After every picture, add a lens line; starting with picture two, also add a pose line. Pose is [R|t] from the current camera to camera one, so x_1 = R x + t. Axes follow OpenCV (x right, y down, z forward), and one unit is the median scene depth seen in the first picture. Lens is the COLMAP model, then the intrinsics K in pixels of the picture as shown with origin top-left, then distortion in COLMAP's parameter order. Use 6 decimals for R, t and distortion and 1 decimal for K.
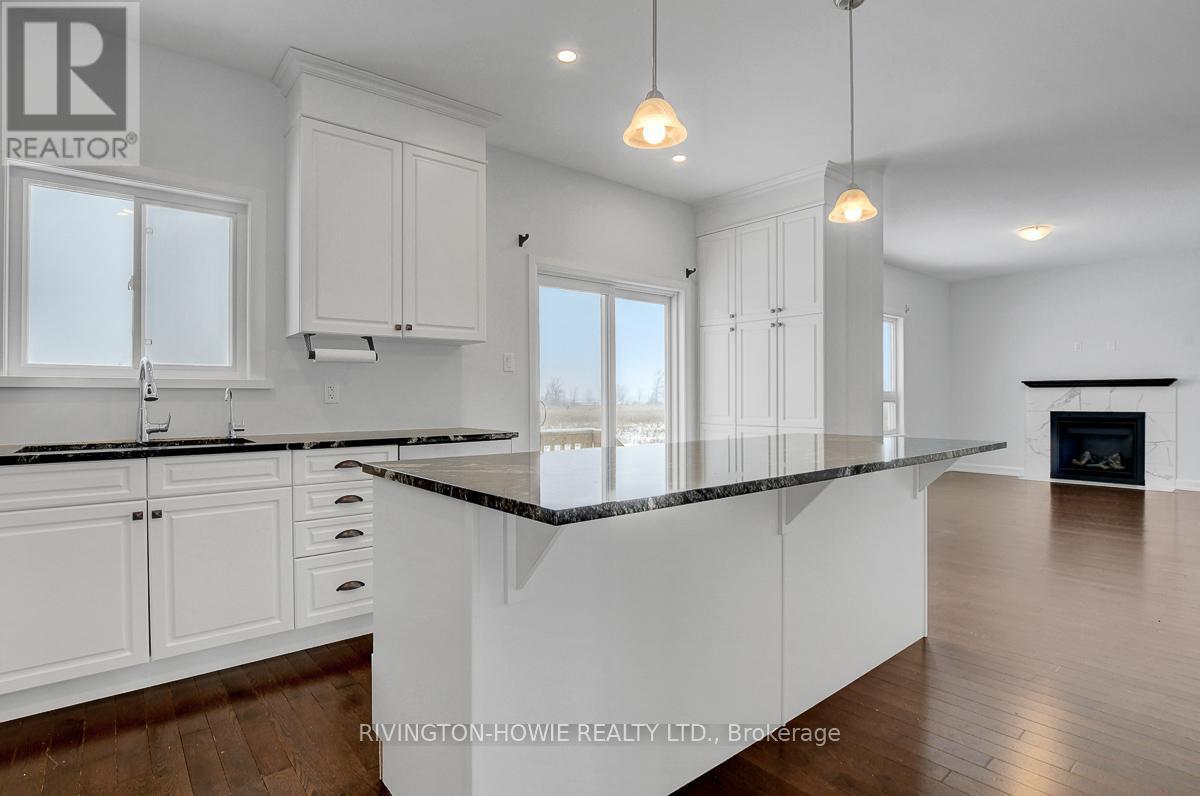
lens RADIAL K [[609.3, 0, 594.2], [0, 609.3, 395.0], [0, 0, 1]] dist [-0.016140, 0.000046]
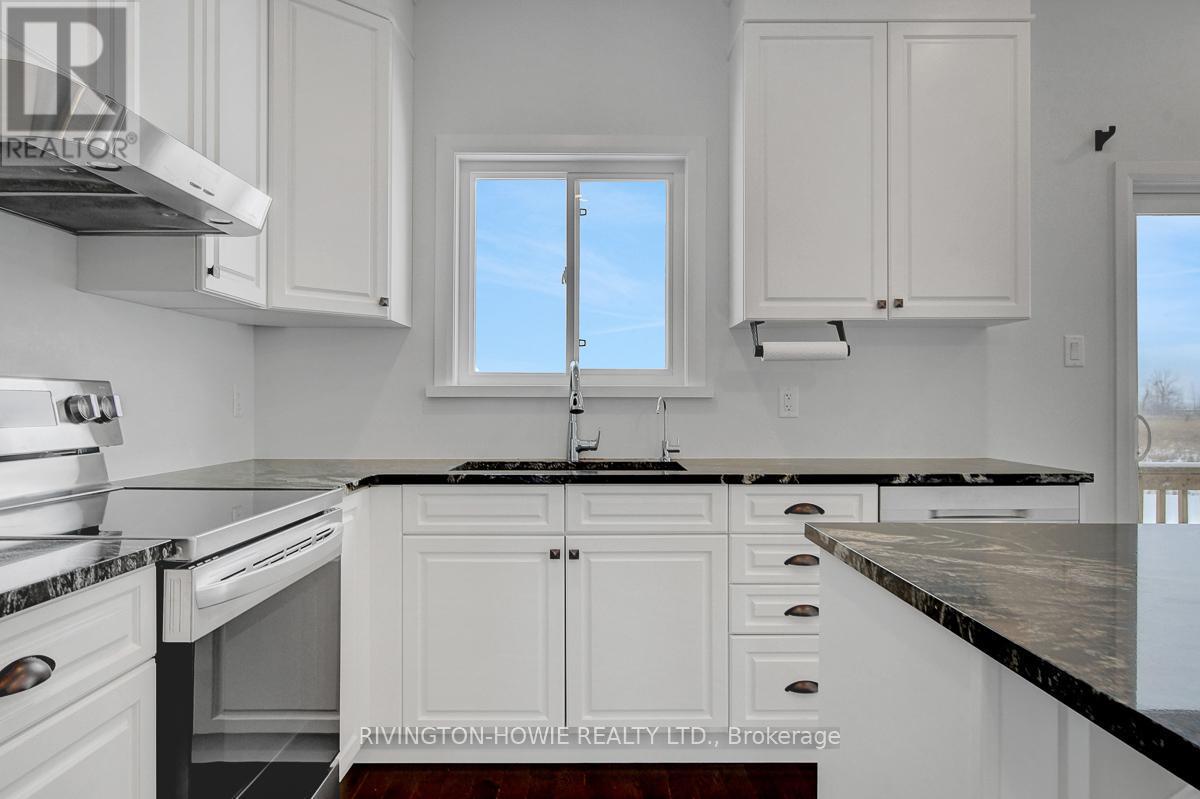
lens RADIAL K [[798.4, 0, 592.2], [0, 798.4, 402.2], [0, 0, 1]] dist [-0.011396, 0.010837]
pose [[0.774529, 0.003738, -0.632527, -0.019177], [-0.000062, 0.999983, 0.005834, -0.011220], [0.632538, -0.004479, 0.774516, 0.143975]]
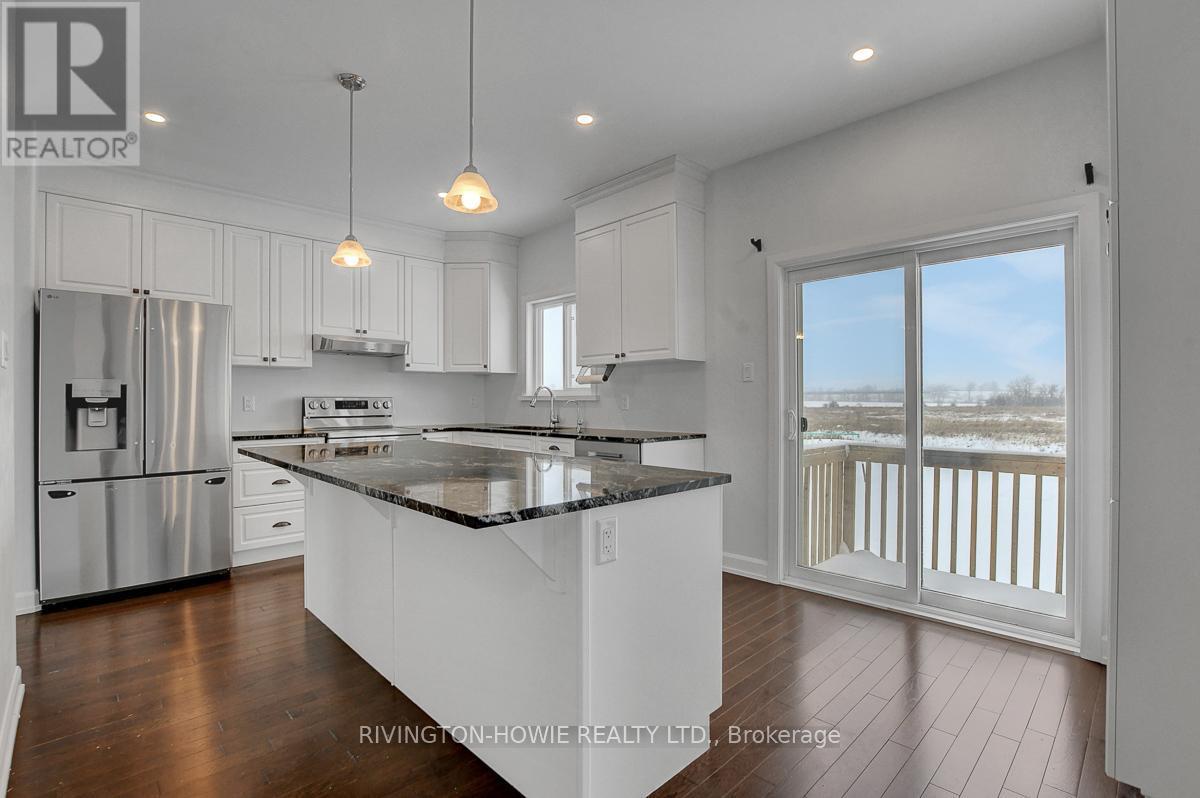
lens RADIAL K [[558.4, 0, 608.9], [0, 558.4, 401.8], [0, 0, 1]] dist [-0.005557, -0.000746]
pose [[0.092612, 0.008544, -0.995666, 1.062610], [0.009517, 0.999910, 0.009465, -0.022339], [0.995657, -0.010352, 0.092523, 0.962883]]
